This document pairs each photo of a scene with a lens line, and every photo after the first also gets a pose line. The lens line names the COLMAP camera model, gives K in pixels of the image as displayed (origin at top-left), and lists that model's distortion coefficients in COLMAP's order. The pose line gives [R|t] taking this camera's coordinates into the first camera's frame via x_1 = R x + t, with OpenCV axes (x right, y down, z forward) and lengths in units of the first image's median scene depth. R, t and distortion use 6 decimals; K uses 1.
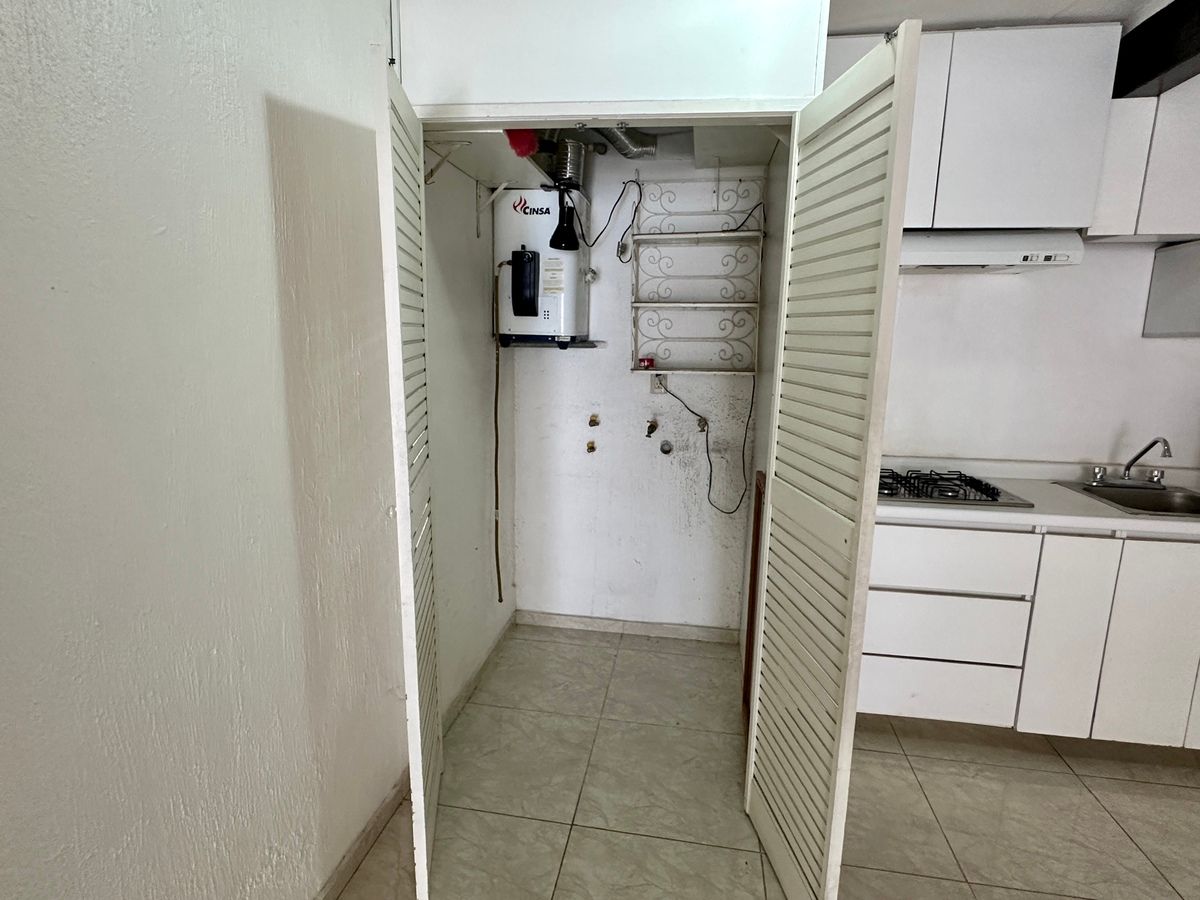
lens RADIAL K [[623.8, 0, 598.2], [0, 623.8, 451.5], [0, 0, 1]] dist [-0.000487, -0.001808]
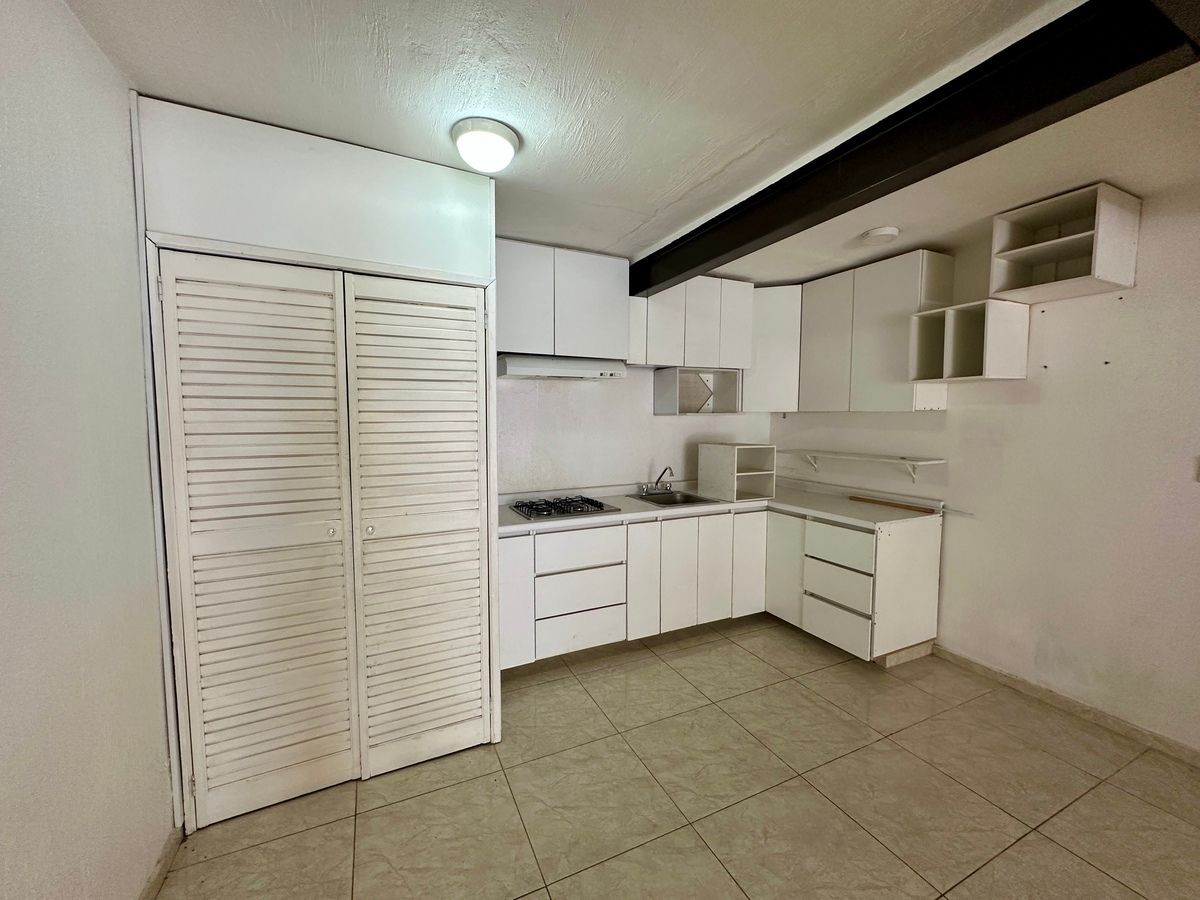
lens RADIAL K [[479.6, 0, 592.1], [0, 479.6, 450.9], [0, 0, 1]] dist [-0.005070, 0.001204]
pose [[0.826399, -0.058191, 0.560070, -0.129329], [0.114145, 0.991307, -0.065426, 0.000189], [-0.551395, 0.117997, 0.825857, -0.110949]]
